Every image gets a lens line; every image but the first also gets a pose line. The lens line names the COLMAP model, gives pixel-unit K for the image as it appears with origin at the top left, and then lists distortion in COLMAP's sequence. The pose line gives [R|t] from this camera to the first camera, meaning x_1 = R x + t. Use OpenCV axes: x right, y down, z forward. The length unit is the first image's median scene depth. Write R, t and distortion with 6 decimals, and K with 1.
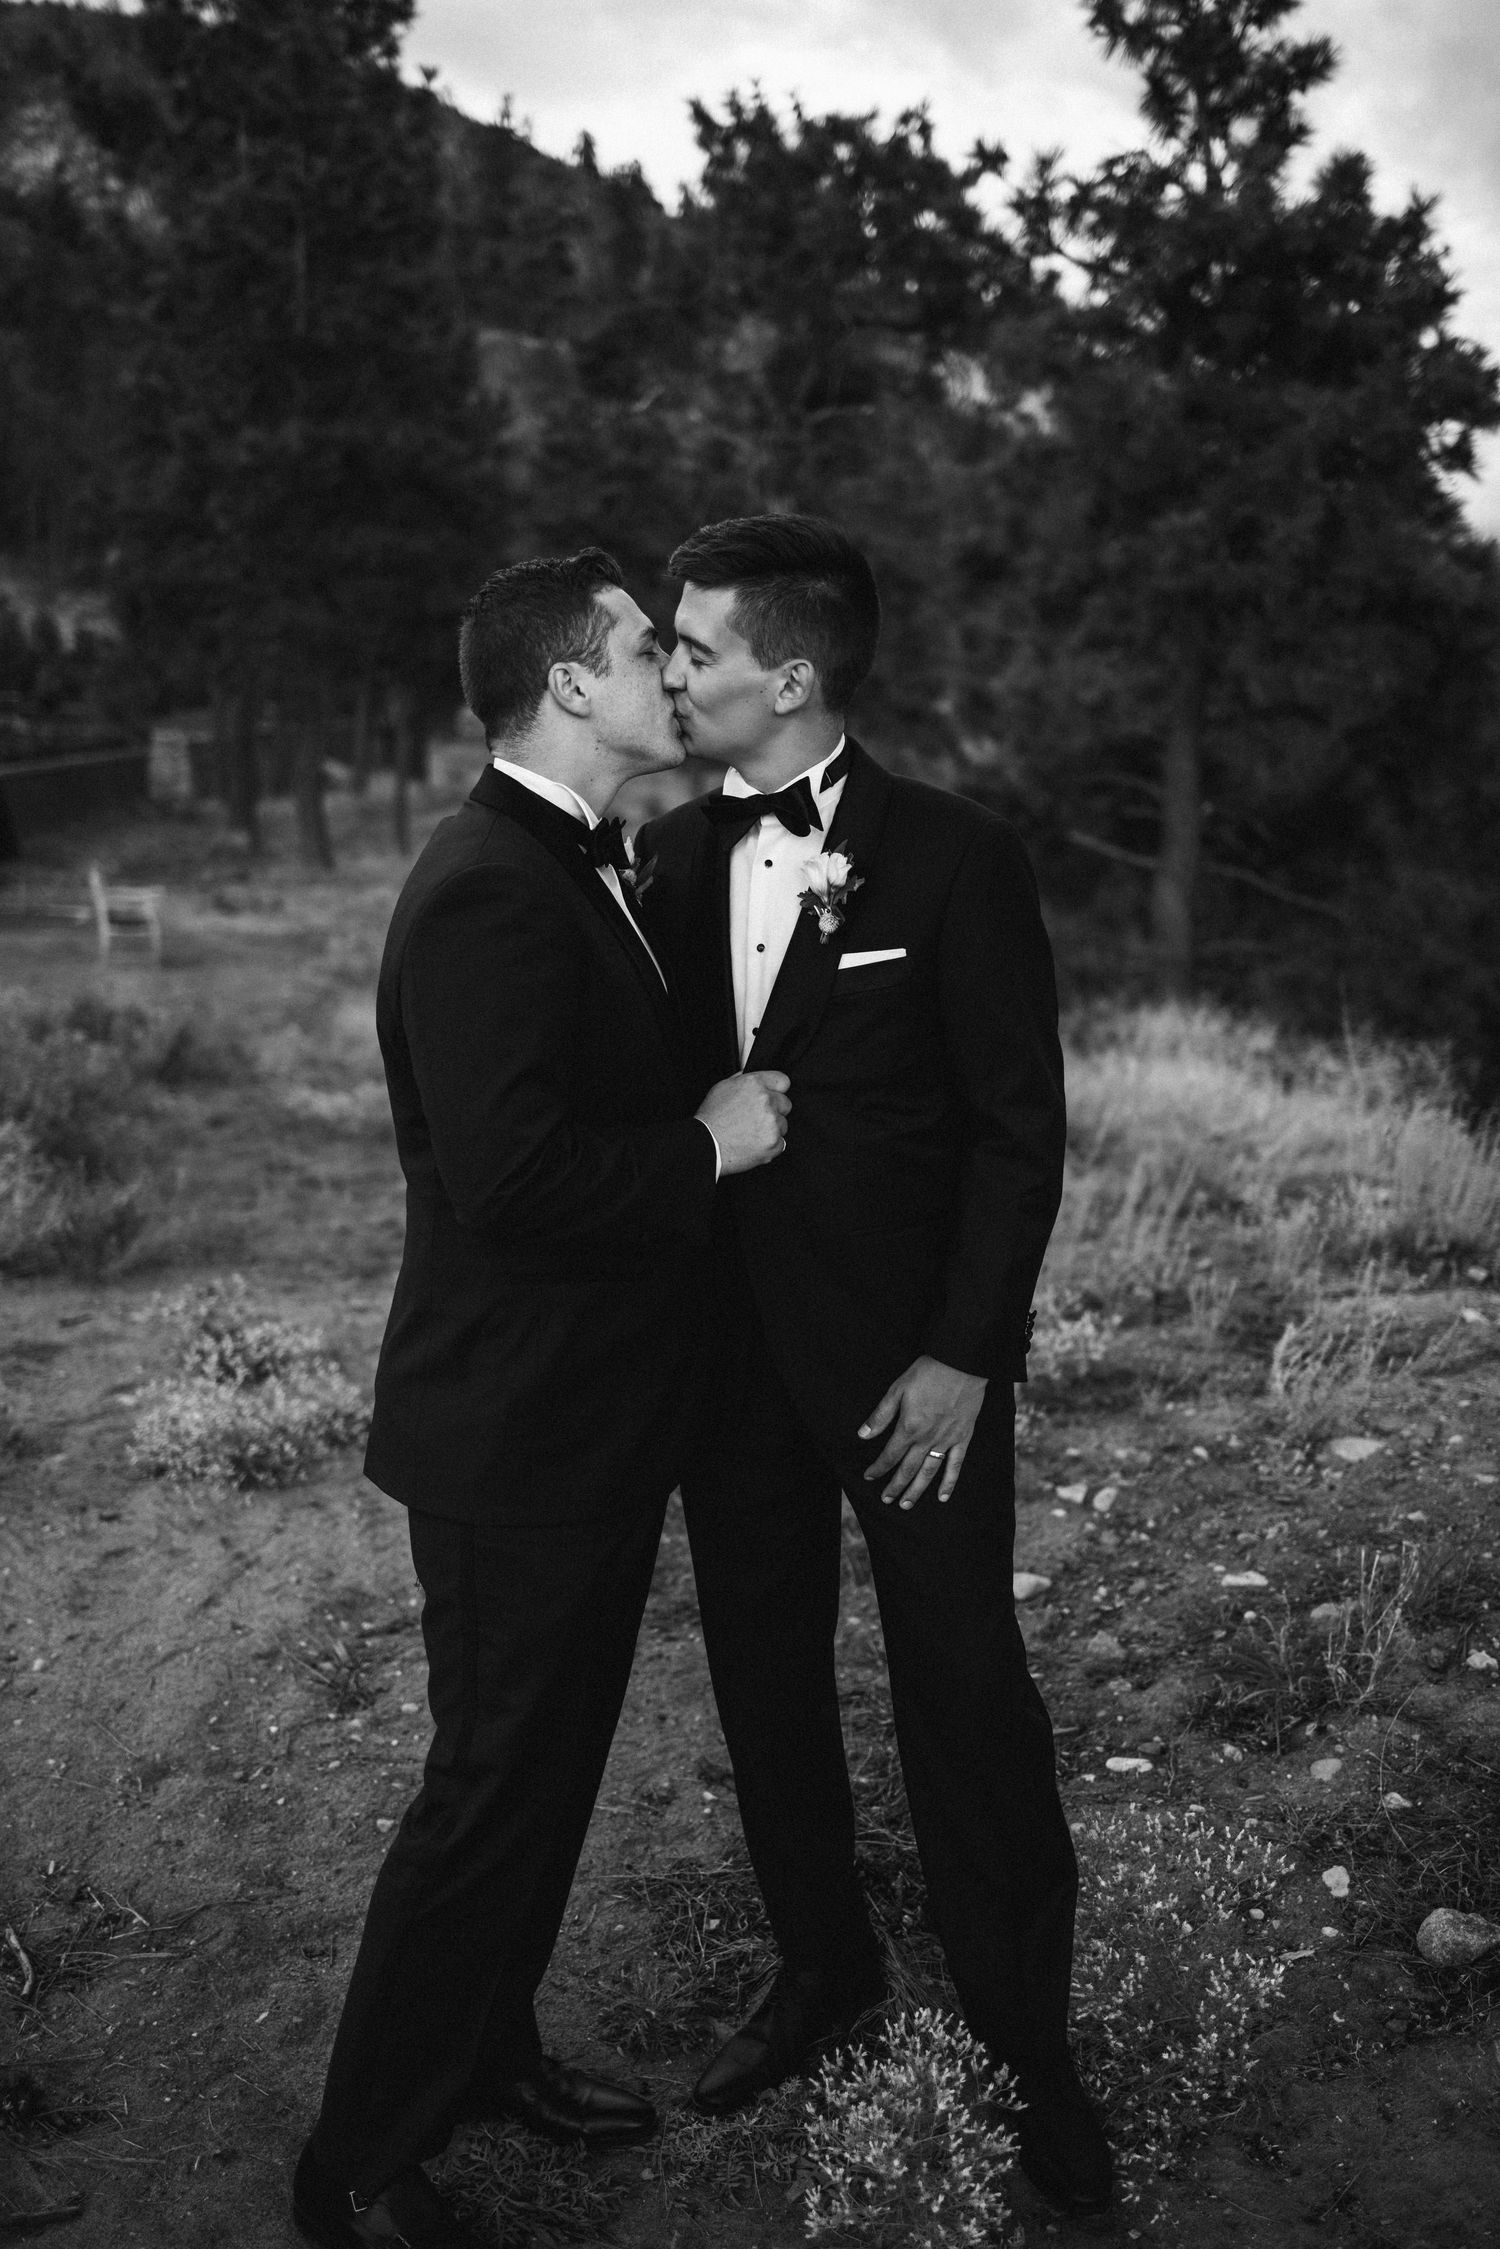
lens RADIAL K [[2222.5, 0, 750.0], [0, 2222.5, 1124.5], [0, 0, 1]] dist [0.007972, 0.010405]
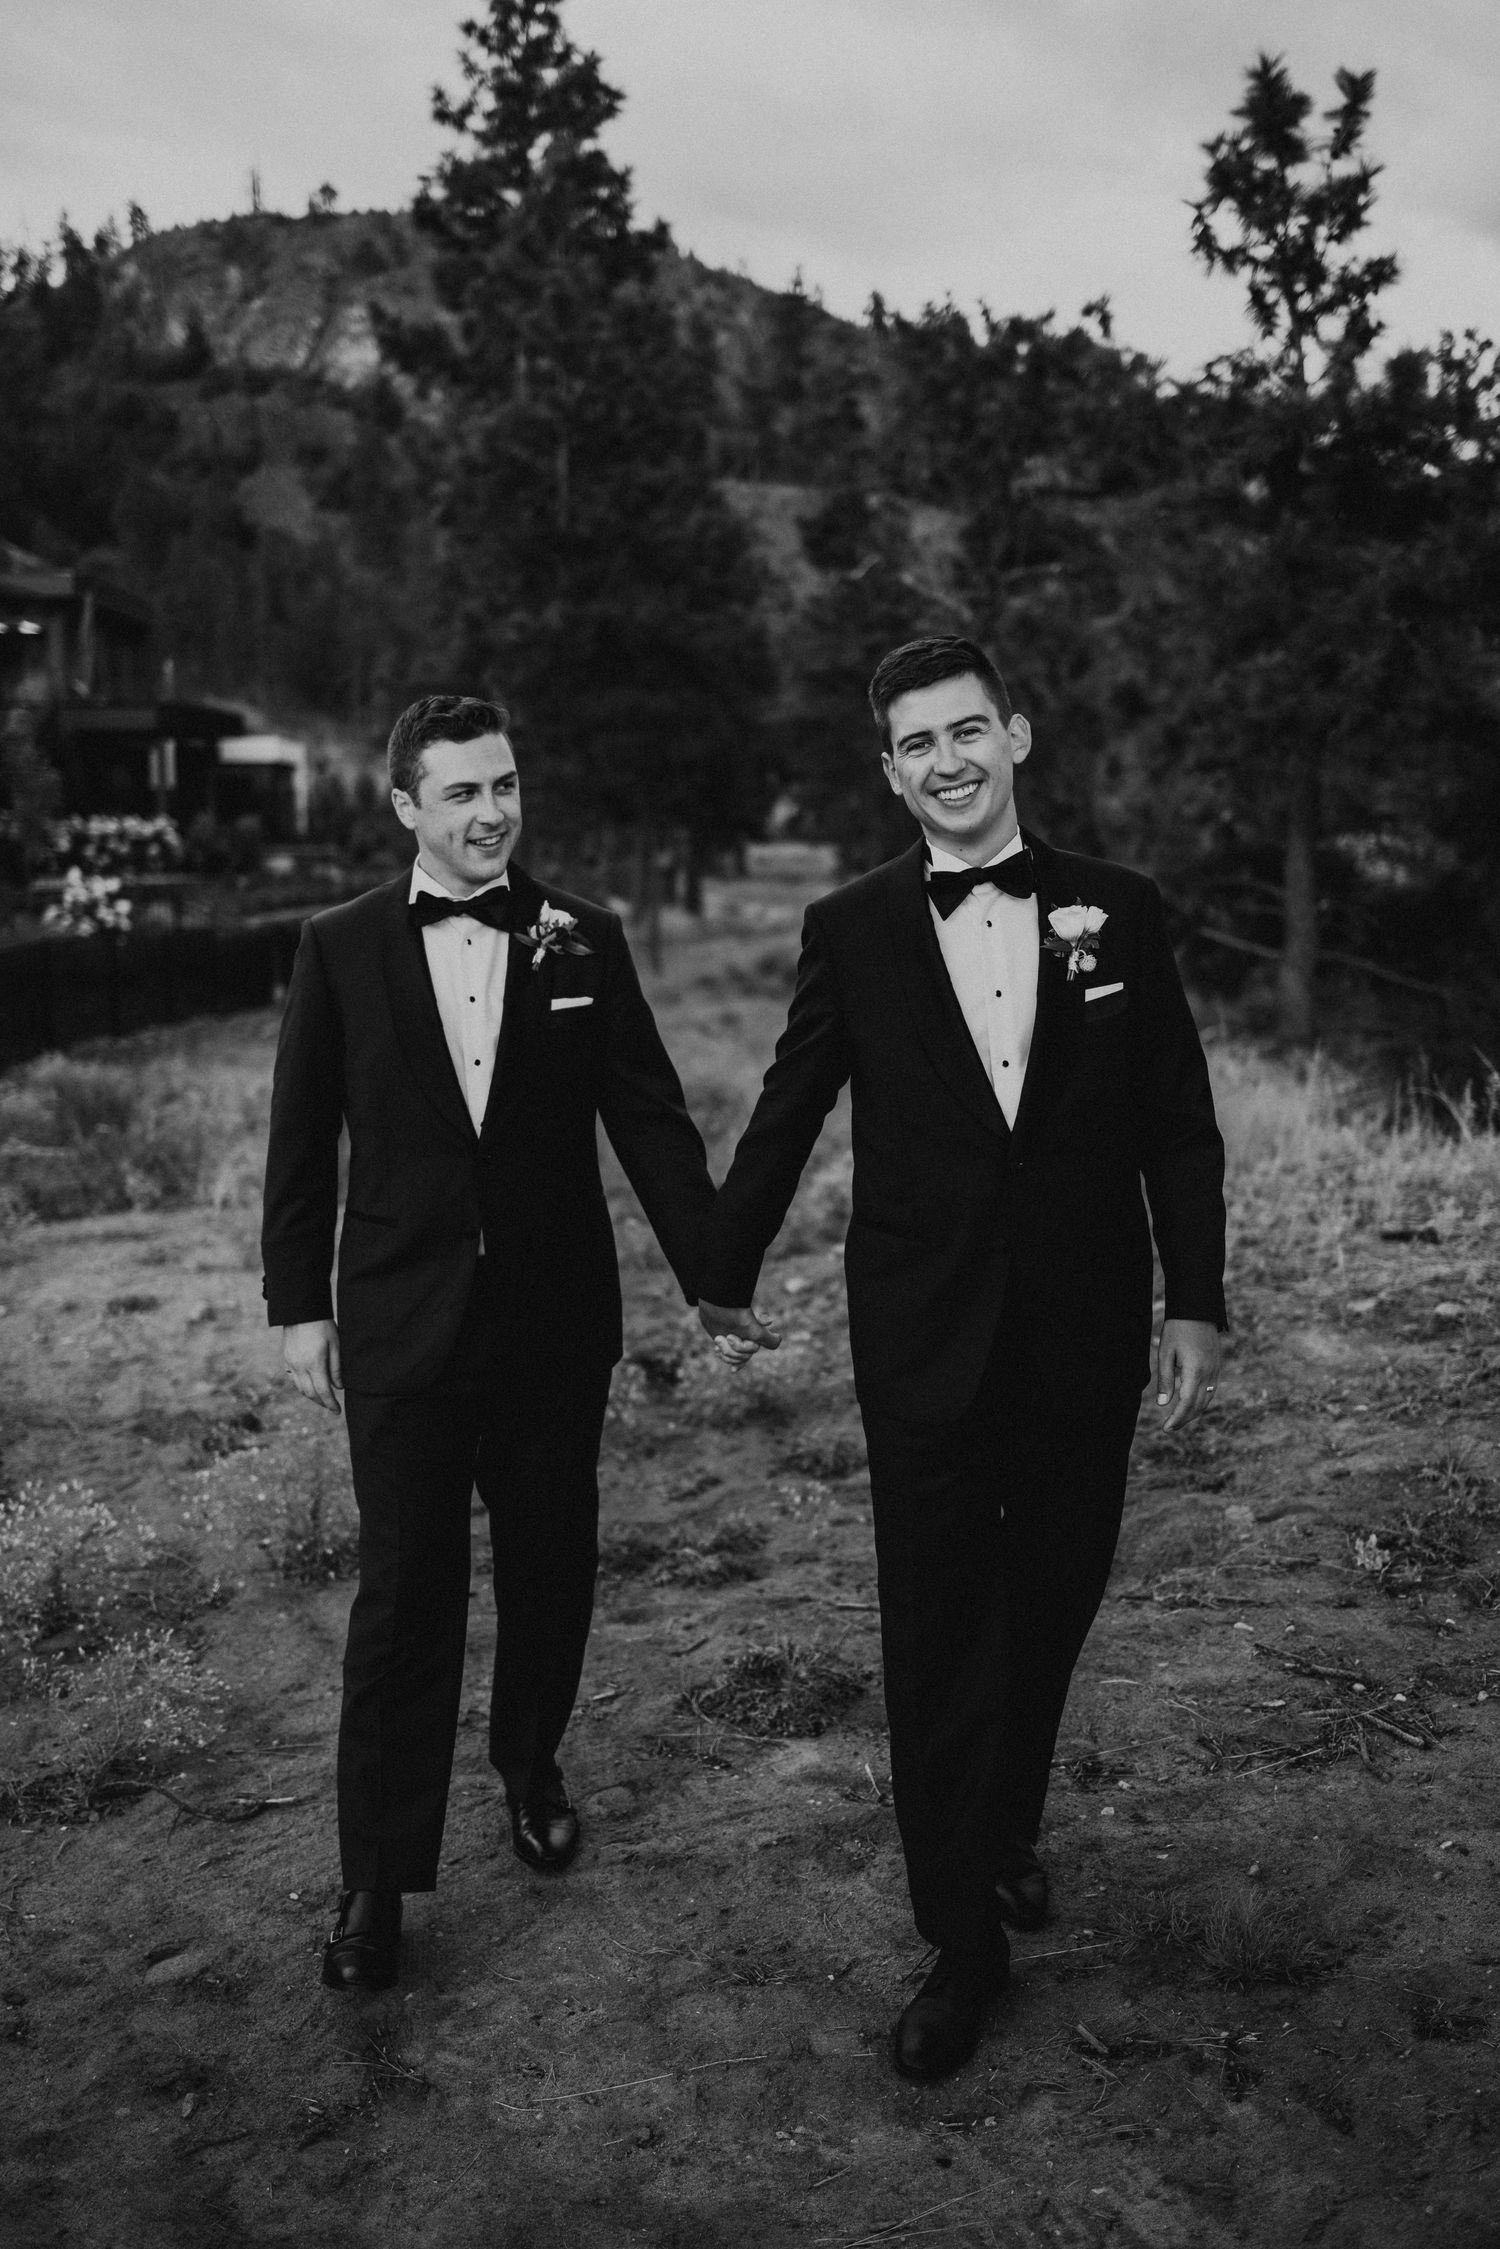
lens RADIAL K [[2222.5, 0, 750.0], [0, 2222.5, 1124.5], [0, 0, 1]] dist [0.007972, 0.010405]
pose [[0.990607, -0.016054, -0.135796, 0.051357], [0.007859, 0.998127, -0.060670, 0.028515], [0.136515, 0.059033, 0.988877, -0.124591]]
